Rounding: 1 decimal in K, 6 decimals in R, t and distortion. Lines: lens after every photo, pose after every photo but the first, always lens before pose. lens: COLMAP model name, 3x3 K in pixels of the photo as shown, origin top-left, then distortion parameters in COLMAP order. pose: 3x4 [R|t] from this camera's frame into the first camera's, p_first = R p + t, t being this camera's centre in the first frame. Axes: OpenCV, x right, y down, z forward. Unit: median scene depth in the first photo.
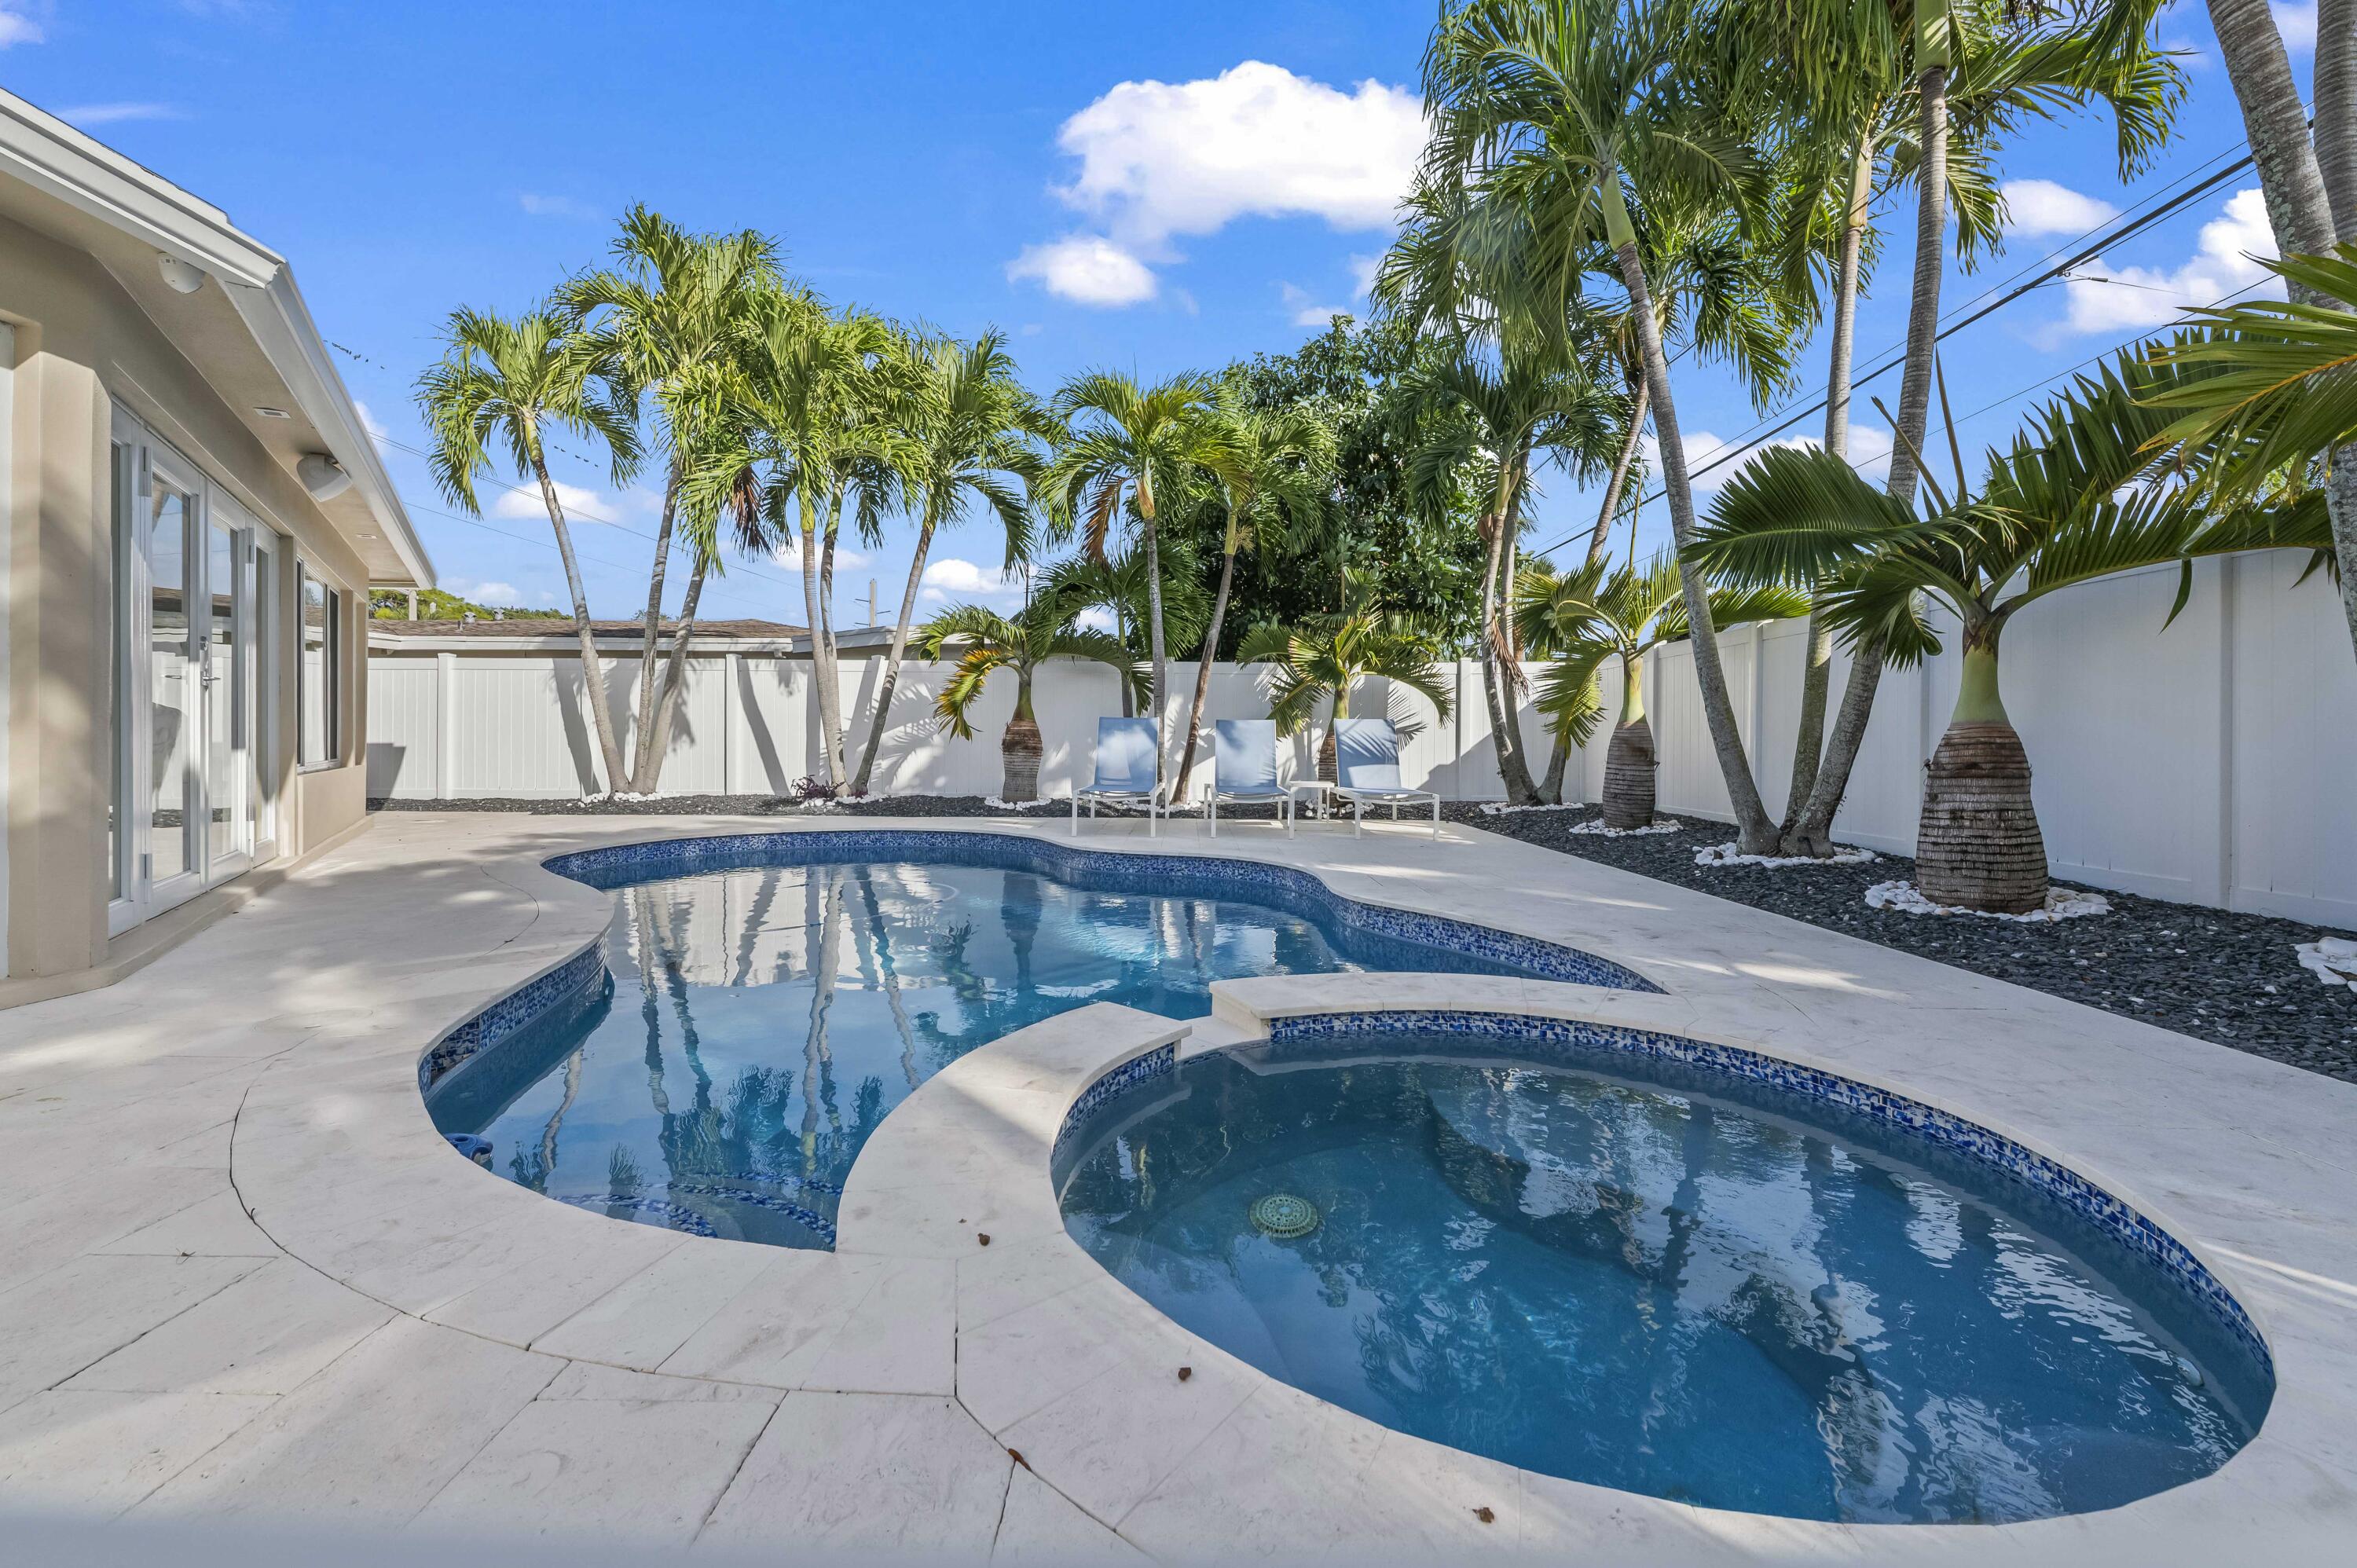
lens RADIAL K [[934.1, 0, 1140.3], [0, 934.1, 769.0], [0, 0, 1]] dist [-0.000495, -0.000085]
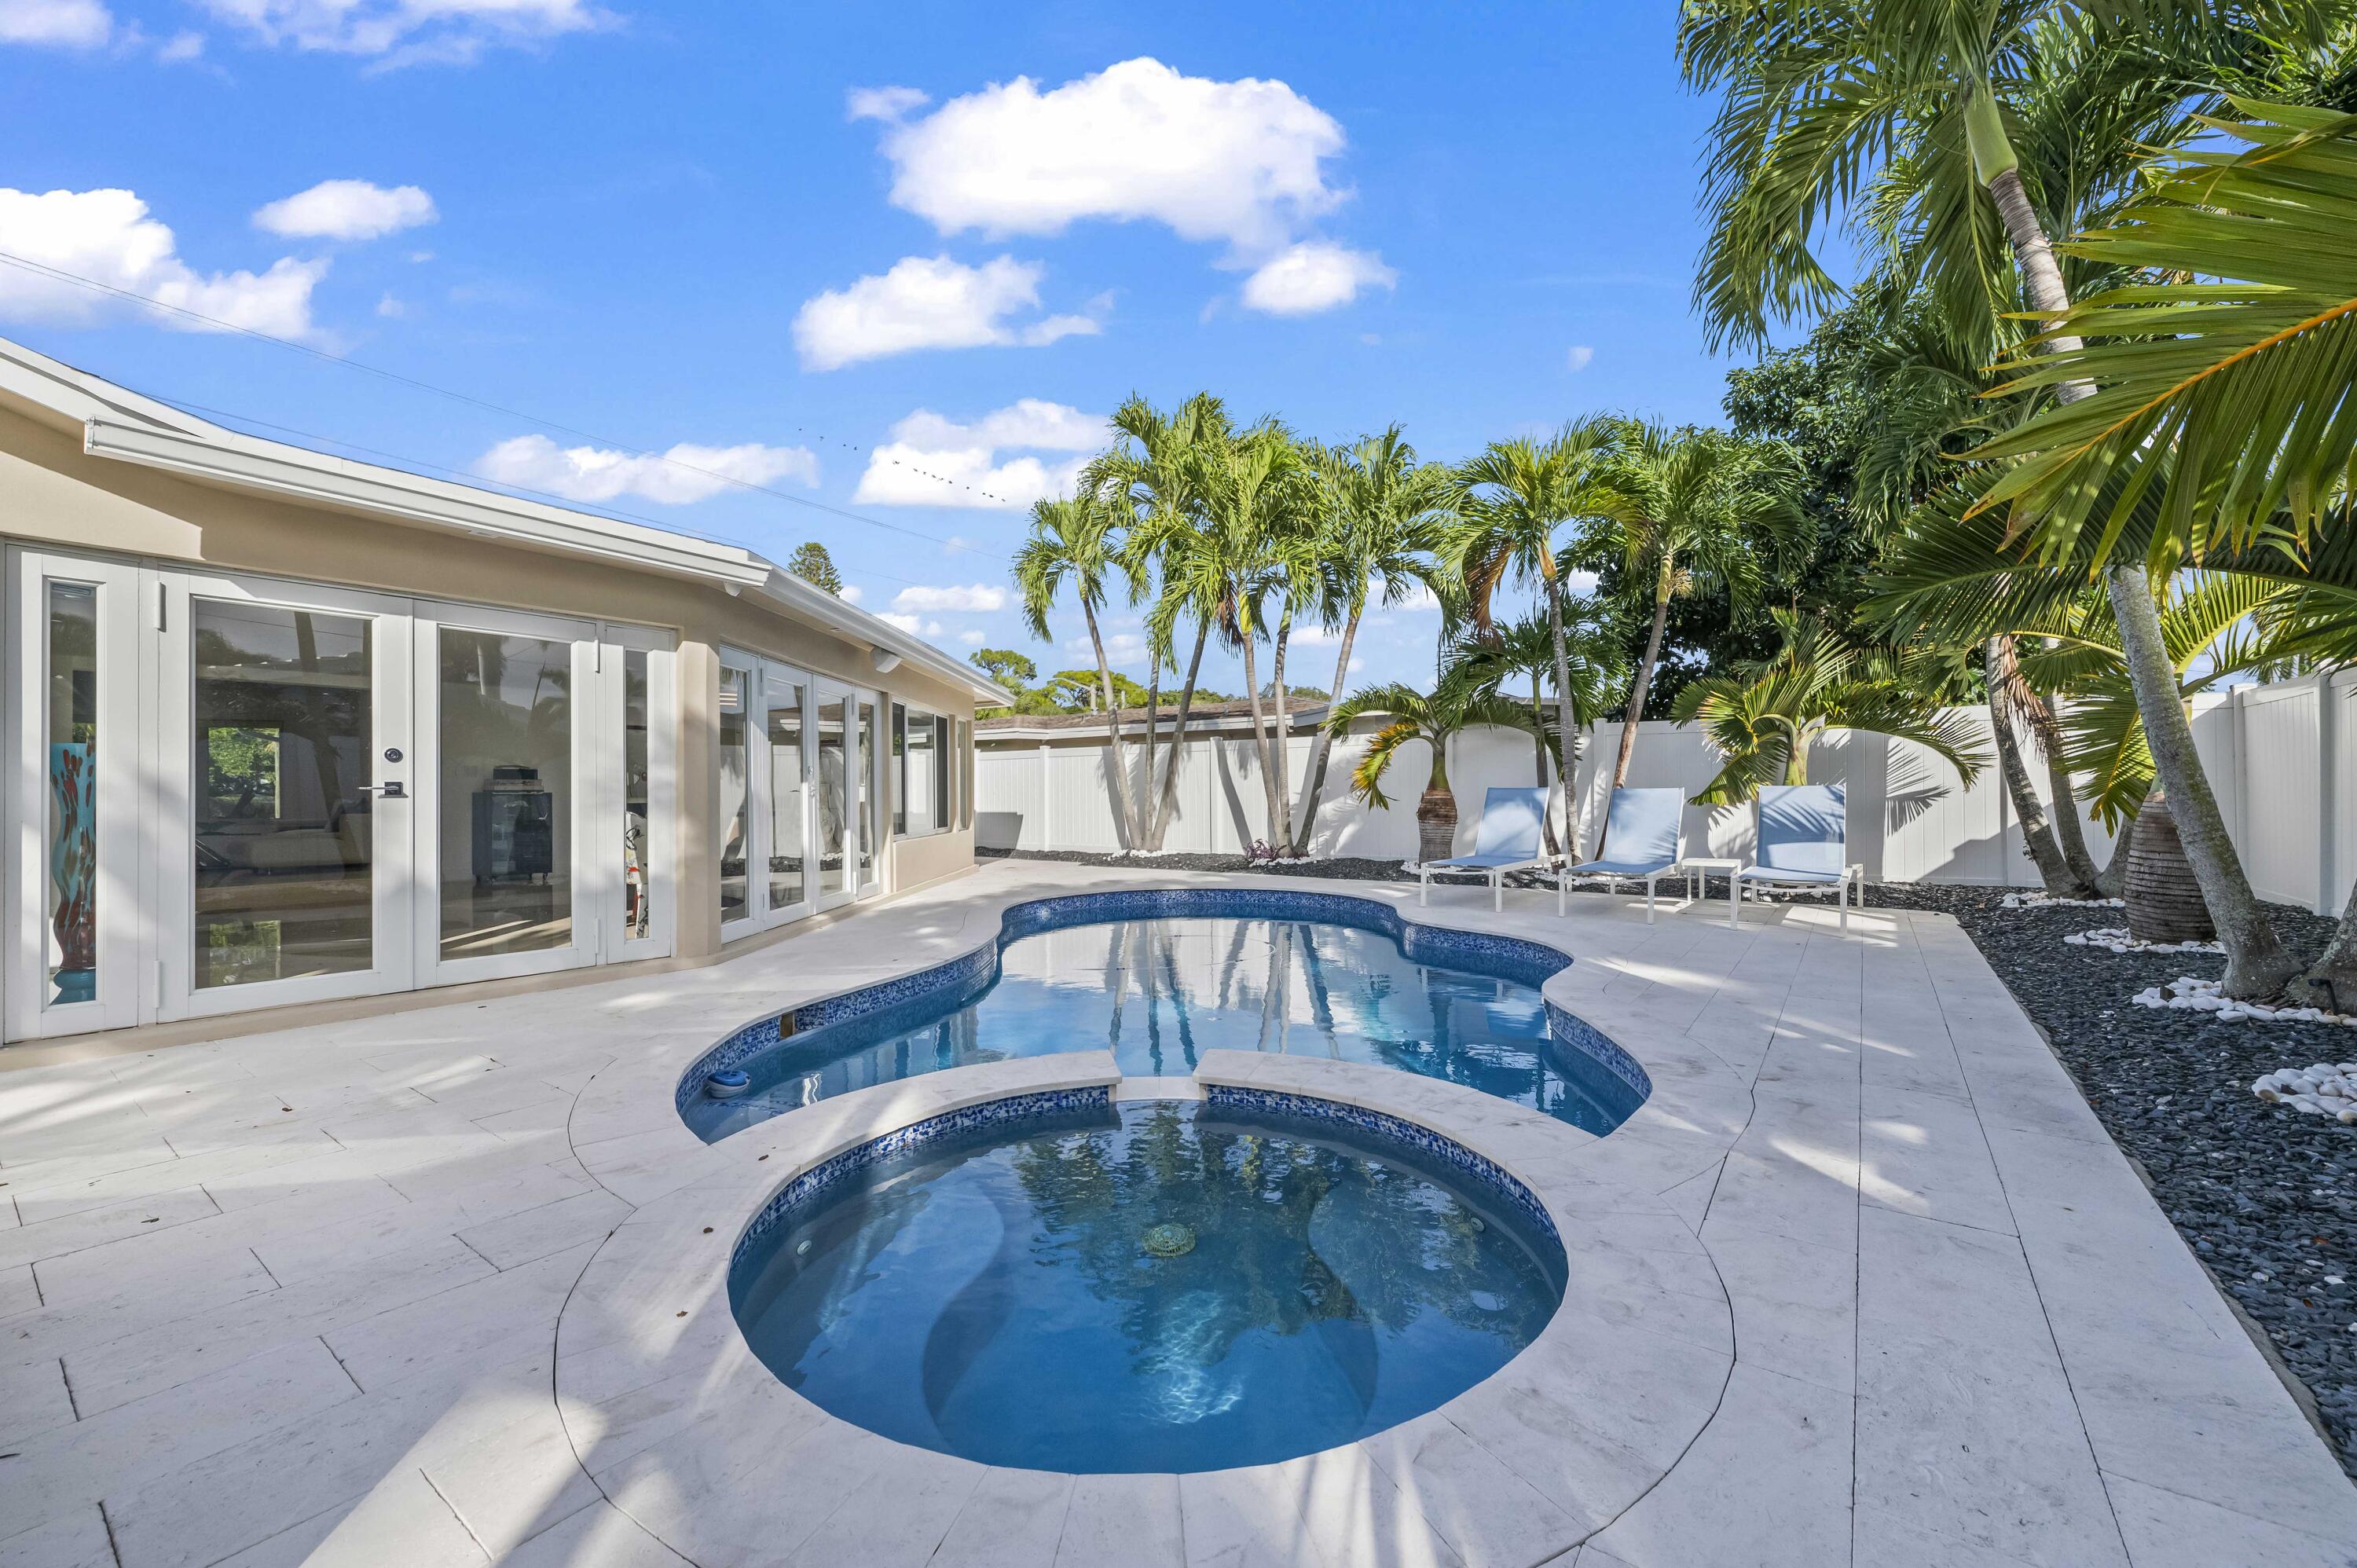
lens RADIAL K [[921.7, 0, 1185.1], [0, 921.7, 795.9], [0, 0, 1]] dist [-0.001082, -0.000085]
pose [[0.820027, -0.010250, -0.572233, 0.230730], [-0.002576, 0.999763, -0.021600, -0.021936], [0.572319, 0.019187, 0.819806, 0.003223]]
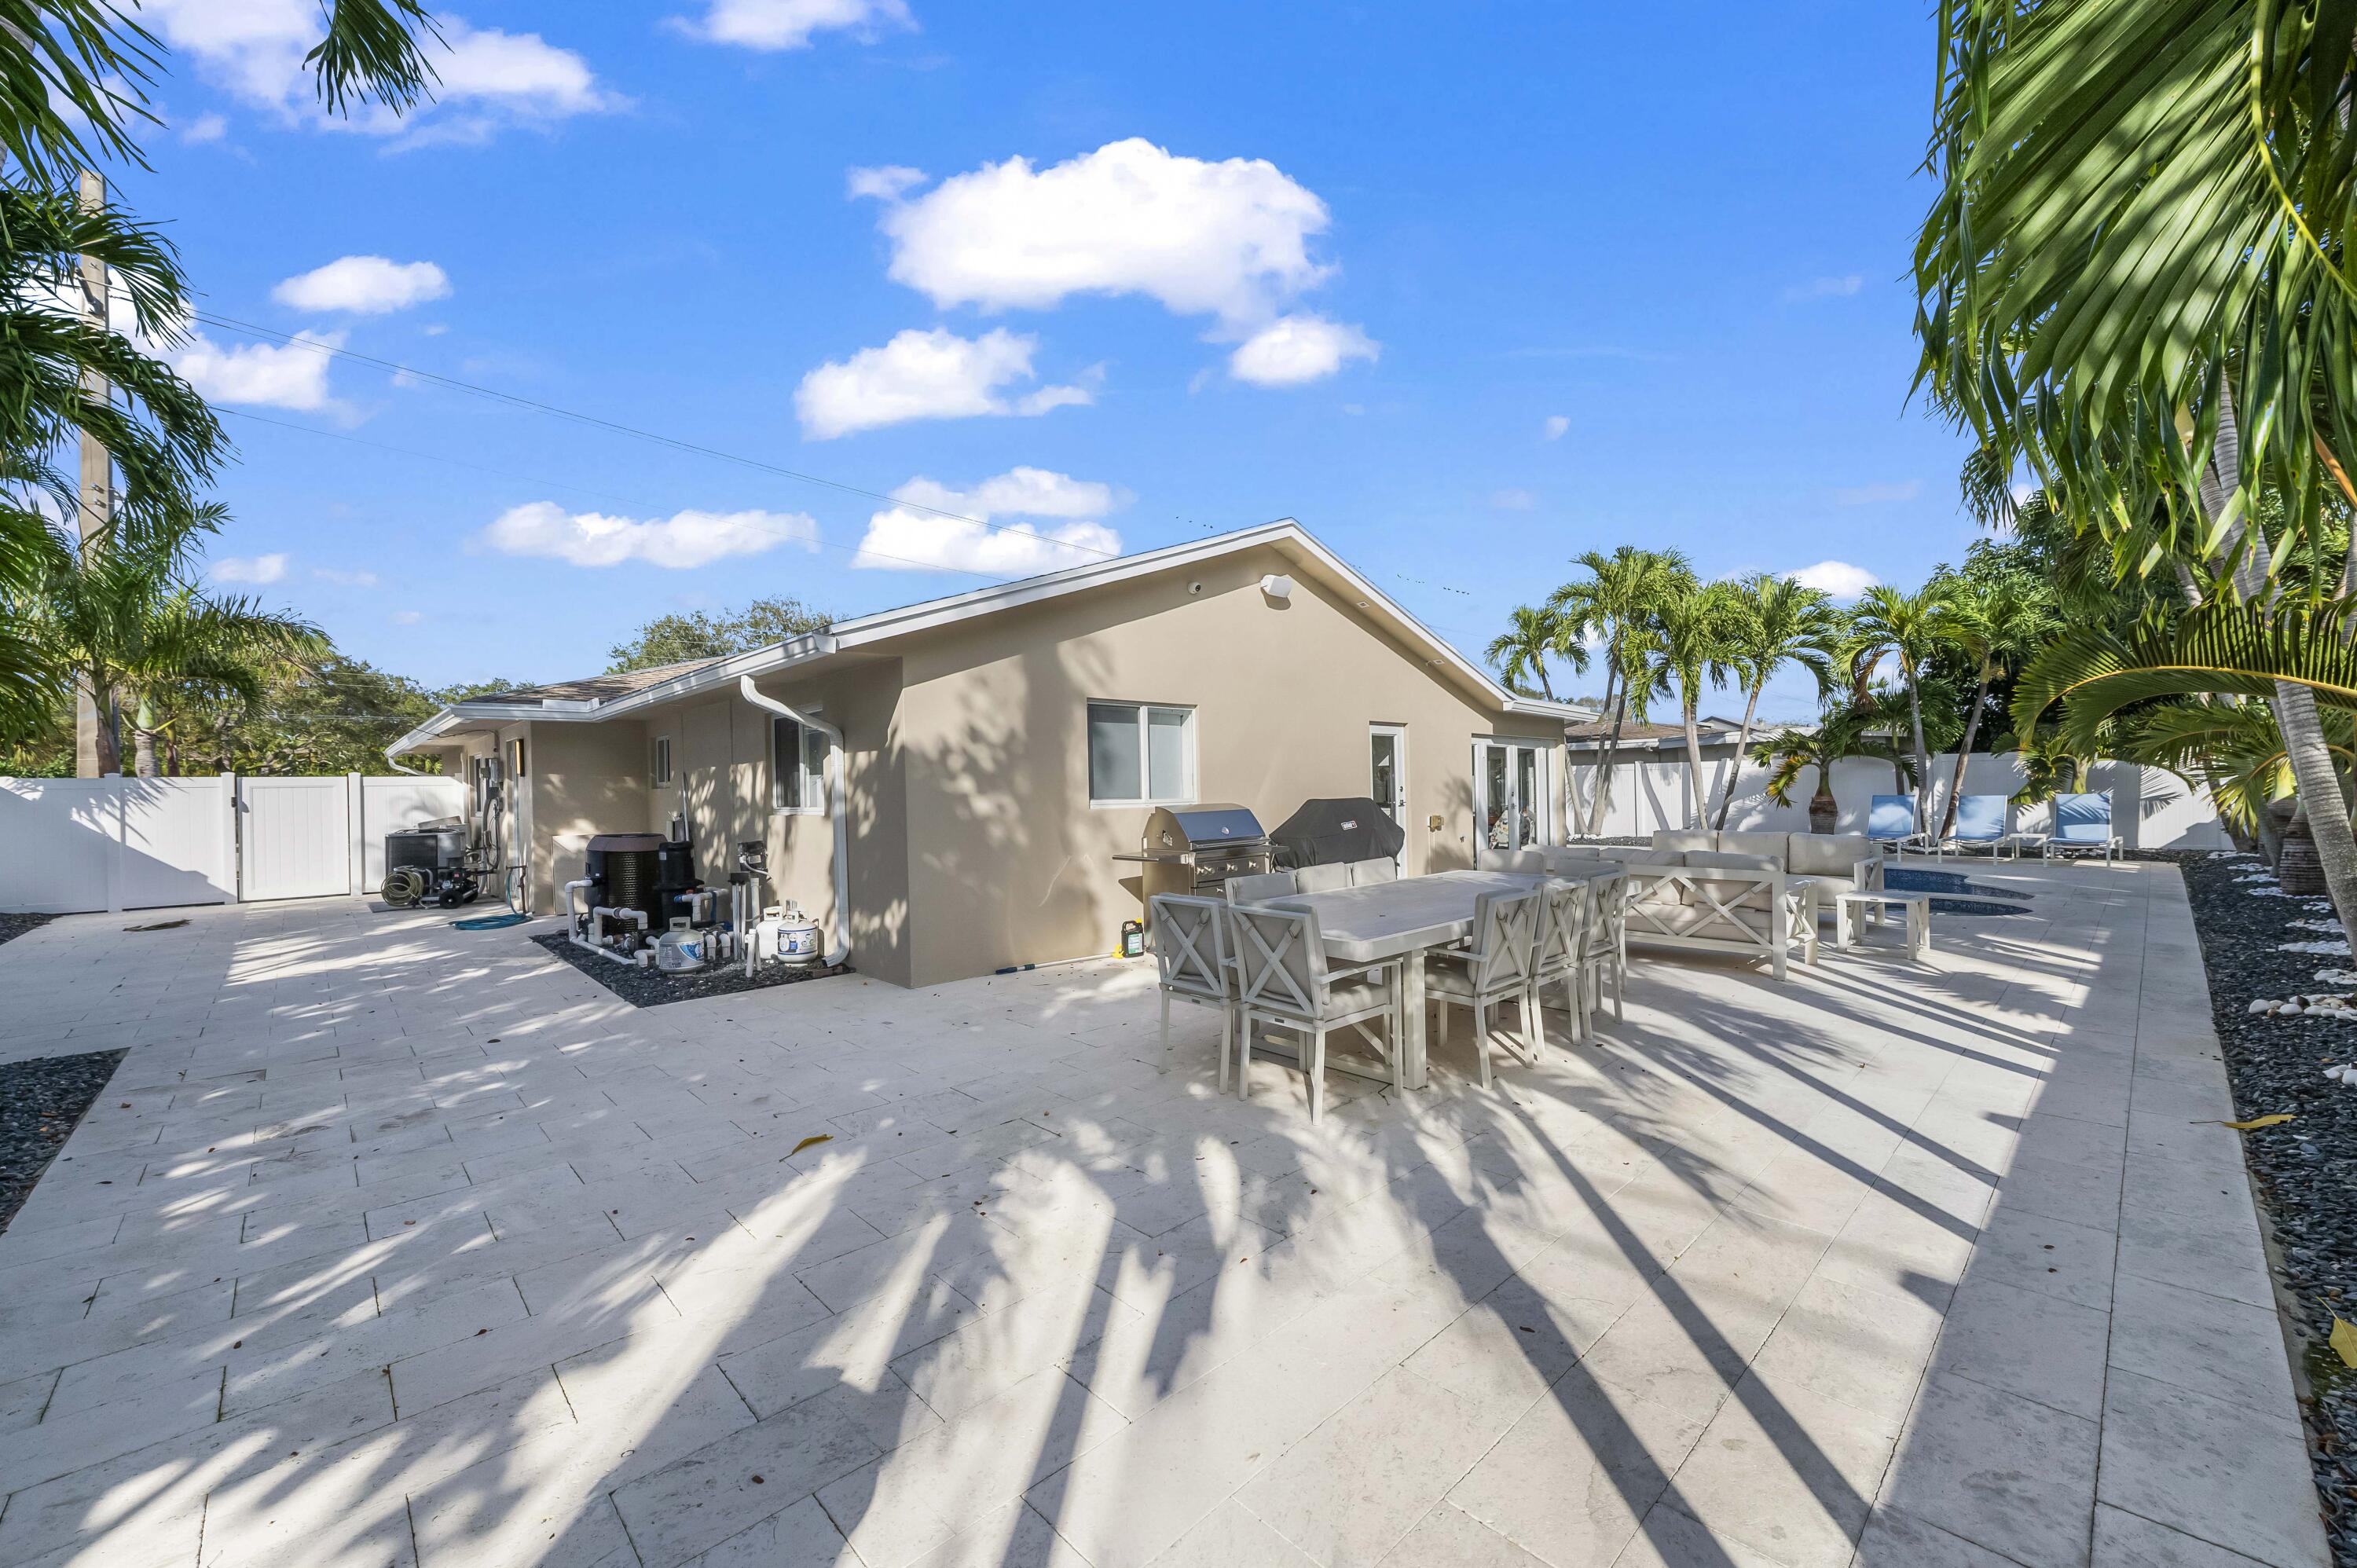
lens RADIAL K [[921.7, 0, 1185.1], [0, 921.7, 795.9], [0, 0, 1]] dist [-0.001082, -0.000085]
pose [[0.701576, -0.018949, -0.712343, 0.252039], [0.005790, 0.999765, -0.020893, -0.023174], [0.712571, 0.010534, 0.701521, -0.992299]]
